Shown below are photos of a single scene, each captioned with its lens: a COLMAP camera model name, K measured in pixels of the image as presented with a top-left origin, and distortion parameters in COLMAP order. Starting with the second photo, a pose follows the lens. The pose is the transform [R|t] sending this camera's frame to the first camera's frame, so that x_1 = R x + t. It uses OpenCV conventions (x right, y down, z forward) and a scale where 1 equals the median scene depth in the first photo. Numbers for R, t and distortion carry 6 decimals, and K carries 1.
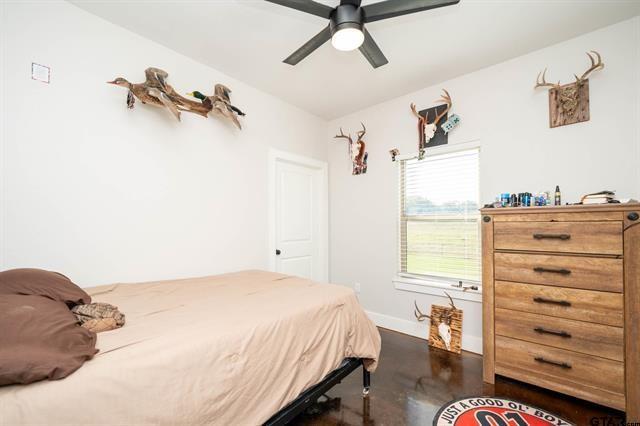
lens RADIAL K [[278.9, 0, 330.4], [0, 278.9, 225.5], [0, 0, 1]] dist [0.003519, 0.000204]
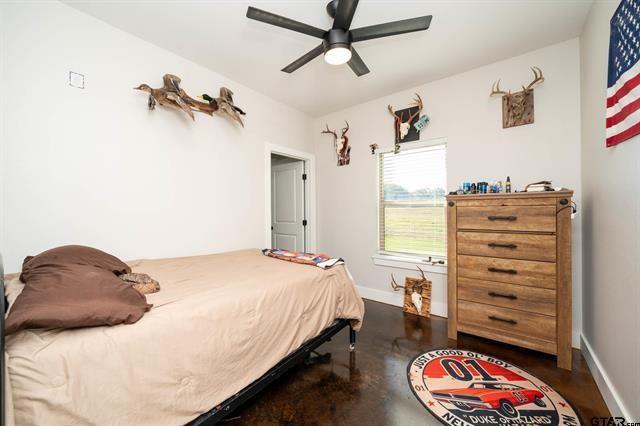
lens RADIAL K [[255.1, 0, 321.4], [0, 255.1, 213.9], [0, 0, 1]] dist [0.000154, 0.000152]
pose [[0.999530, -0.003061, 0.030487, -0.037218], [0.002686, 0.999920, 0.012349, 0.005022], [-0.030523, -0.012261, 0.999459, -0.093317]]
